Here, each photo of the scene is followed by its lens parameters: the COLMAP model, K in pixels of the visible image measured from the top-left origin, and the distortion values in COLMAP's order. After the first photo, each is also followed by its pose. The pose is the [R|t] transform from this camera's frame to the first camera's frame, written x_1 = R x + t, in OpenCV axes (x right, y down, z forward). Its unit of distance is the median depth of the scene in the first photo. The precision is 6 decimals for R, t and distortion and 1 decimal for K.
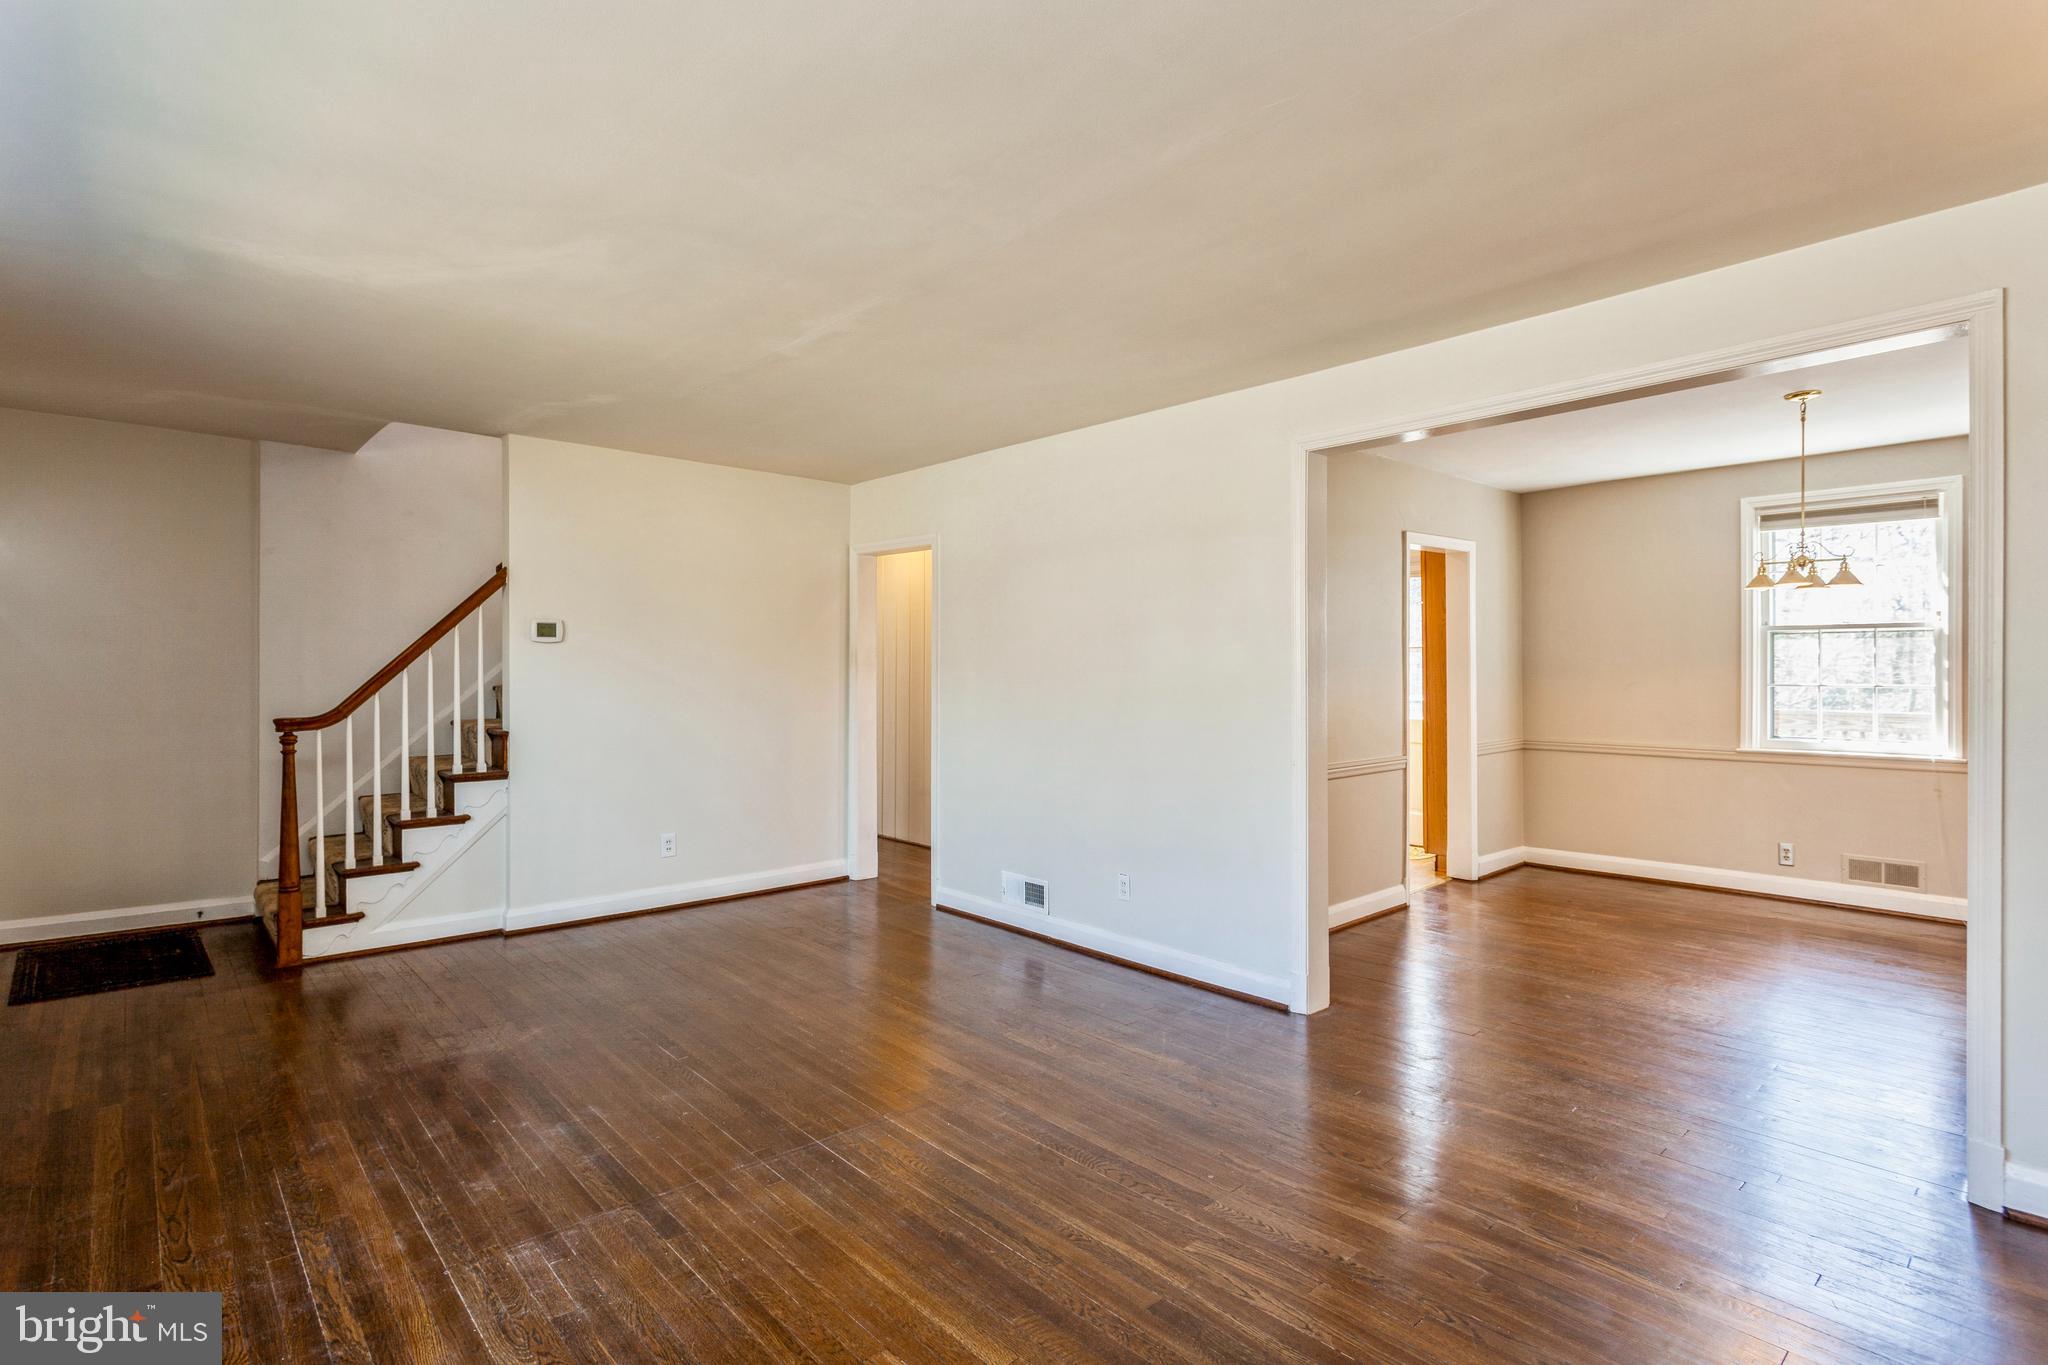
lens RADIAL K [[996.3, 0, 1023.5], [0, 996.3, 674.2], [0, 0, 1]] dist [-0.012320, 0.001334]
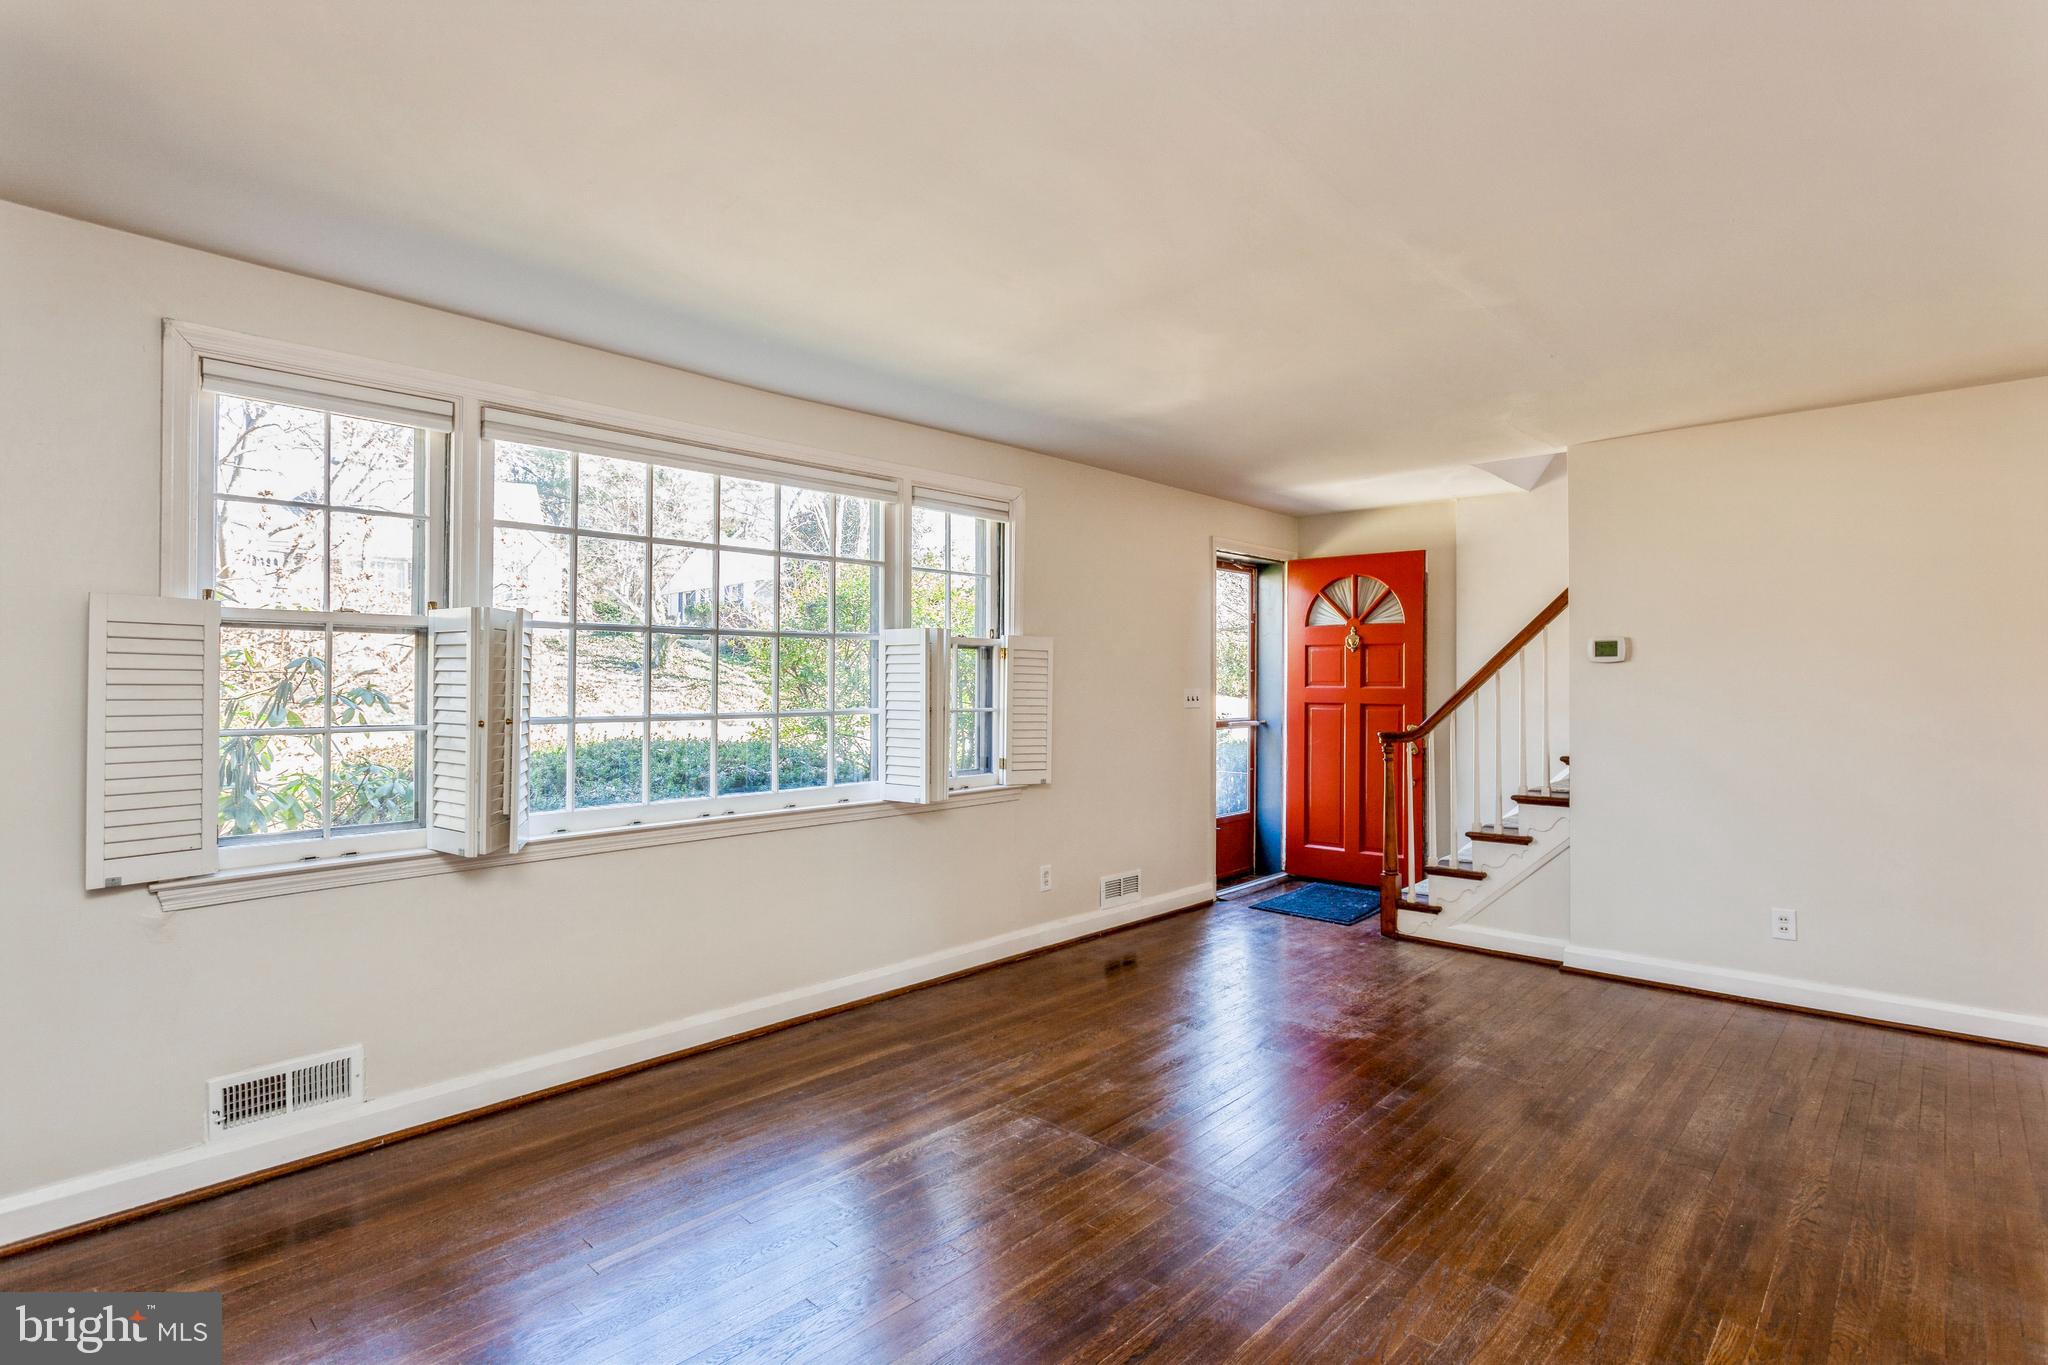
lens RADIAL K [[996.3, 0, 1023.5], [0, 996.3, 674.2], [0, 0, 1]] dist [-0.012320, 0.001334]
pose [[0.081132, -0.014297, -0.996601, 0.472073], [-0.004779, 0.999880, -0.014734, -0.006445], [0.996692, 0.005958, 0.081054, 0.481634]]
